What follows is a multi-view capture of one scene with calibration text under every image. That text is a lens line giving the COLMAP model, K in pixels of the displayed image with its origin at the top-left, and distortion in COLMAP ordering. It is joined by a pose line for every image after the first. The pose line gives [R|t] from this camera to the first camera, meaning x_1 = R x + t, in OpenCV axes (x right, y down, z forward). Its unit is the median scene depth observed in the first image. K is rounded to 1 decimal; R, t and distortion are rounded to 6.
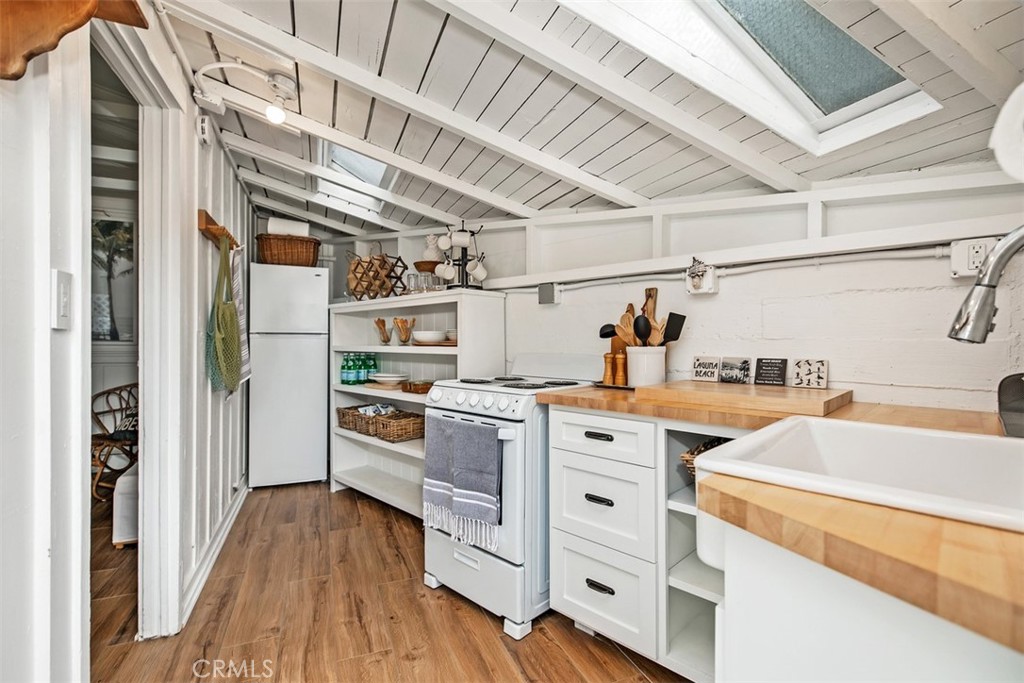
lens RADIAL K [[467.4, 0, 505.1], [0, 467.4, 342.6], [0, 0, 1]] dist [0.000686, 0.000074]
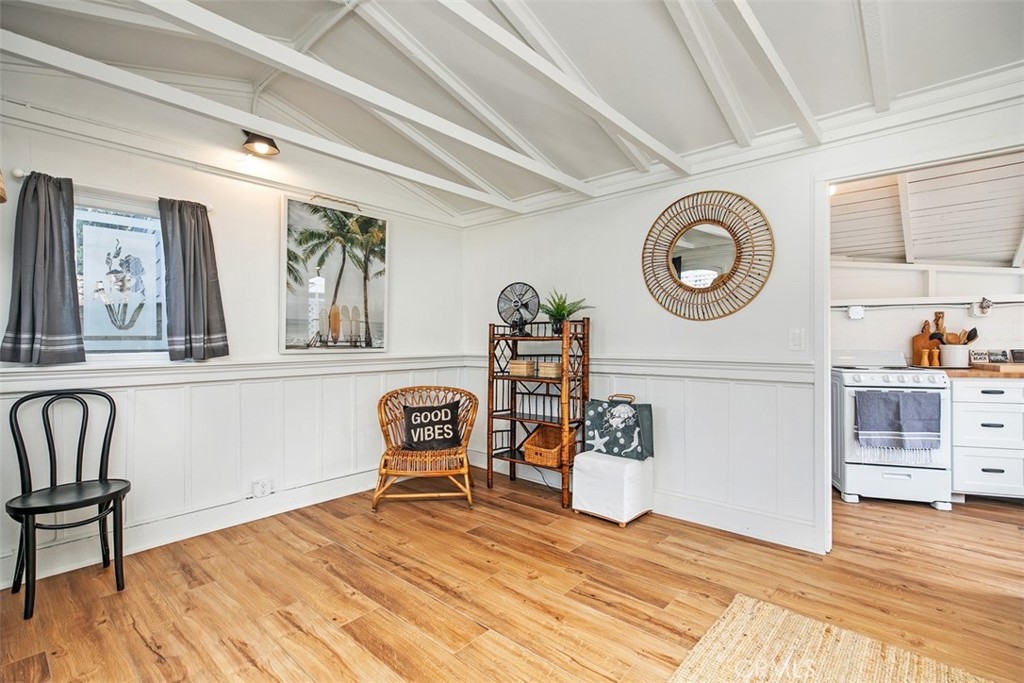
lens RADIAL K [[467.4, 0, 505.1], [0, 467.4, 342.6], [0, 0, 1]] dist [0.000686, 0.000074]
pose [[0.900494, -0.014969, 0.434610, -1.305163], [0.012849, 0.999887, 0.007817, -0.023438], [-0.434678, -0.001455, 0.900585, 0.074781]]
